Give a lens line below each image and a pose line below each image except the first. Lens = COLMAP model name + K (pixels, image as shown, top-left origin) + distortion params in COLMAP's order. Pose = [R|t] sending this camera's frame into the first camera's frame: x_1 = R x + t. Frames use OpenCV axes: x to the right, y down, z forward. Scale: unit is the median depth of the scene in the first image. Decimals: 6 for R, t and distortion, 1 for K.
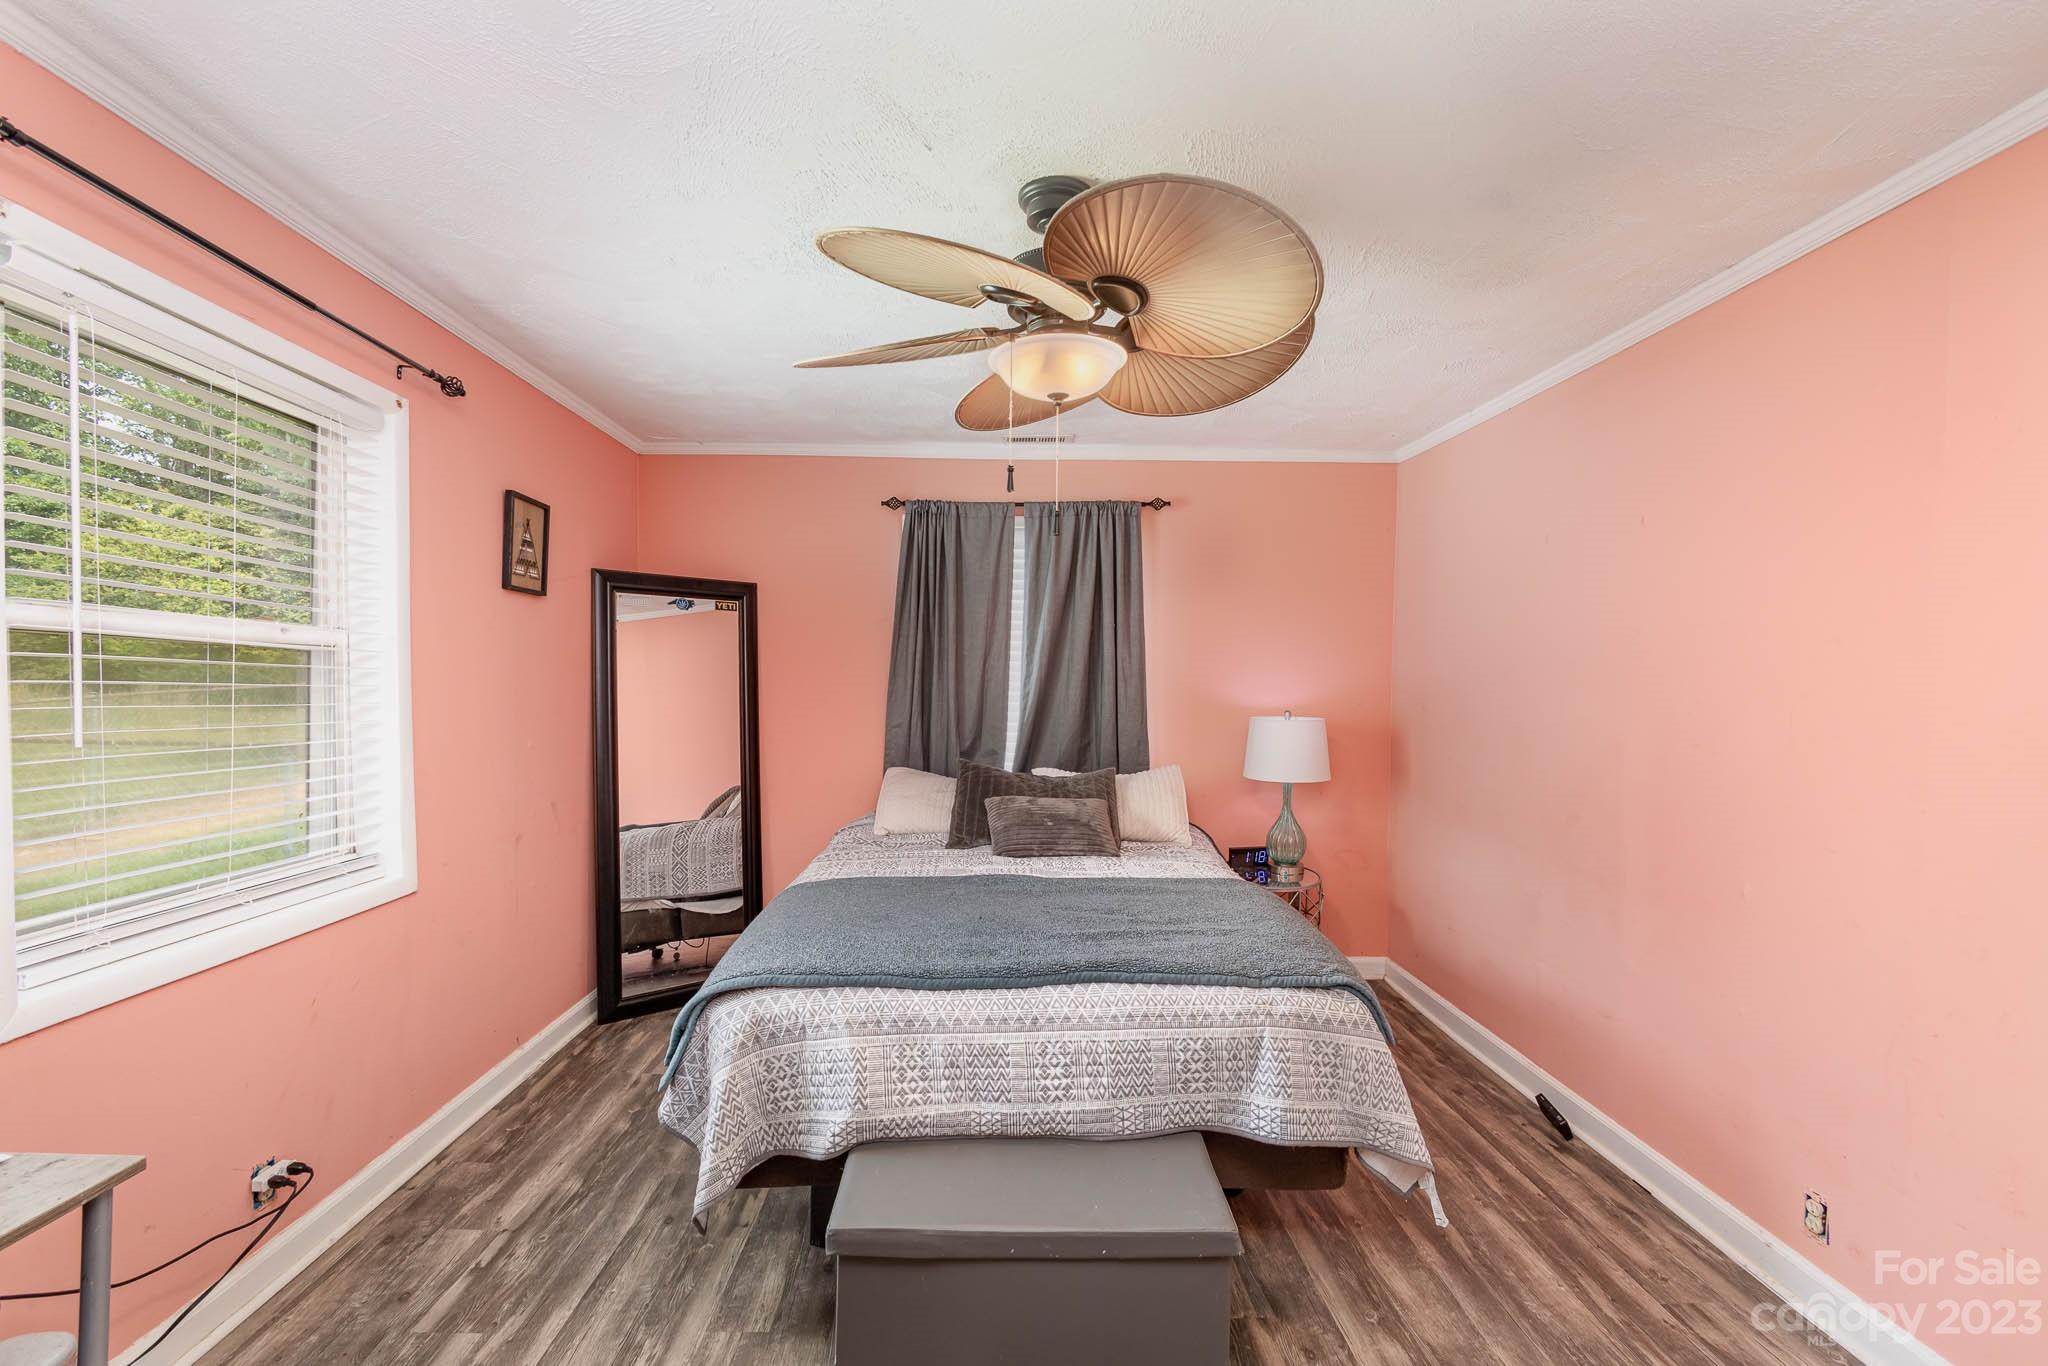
lens RADIAL K [[892.2, 0, 1022.0], [0, 892.2, 718.6], [0, 0, 1]] dist [-0.001634, -0.000441]
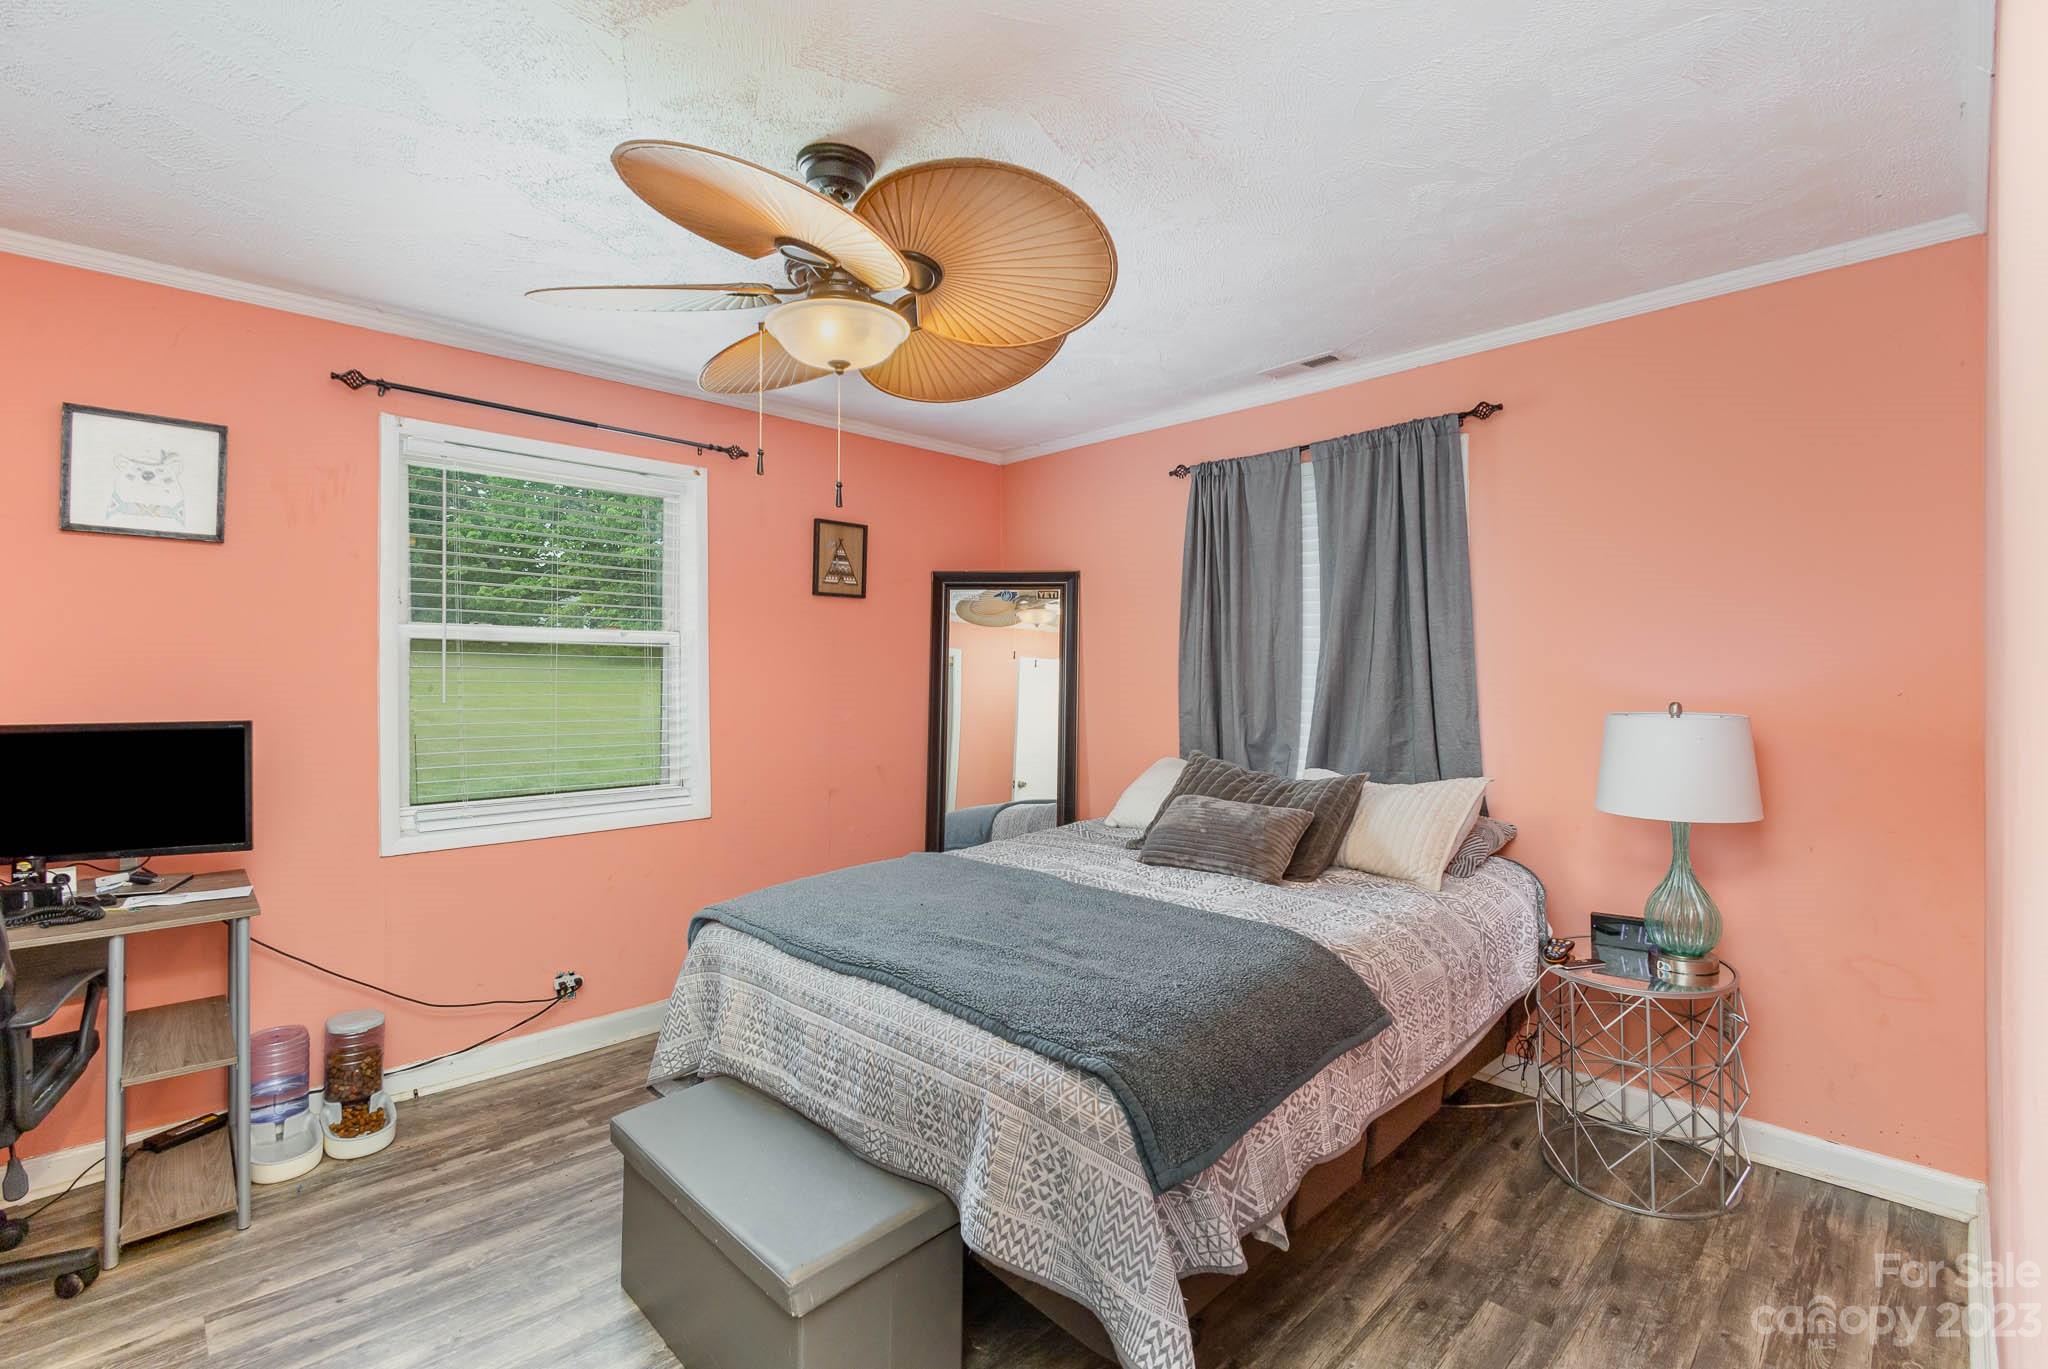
lens RADIAL K [[933.6, 0, 1024.0], [0, 933.6, 684.5], [0, 0, 1]] dist [0.001468, 0.000206]
pose [[0.678497, 0.002408, -0.734599, 0.599875], [-0.023204, 0.999566, -0.018156, 0.000902], [0.734237, 0.029365, 0.678258, 0.302135]]
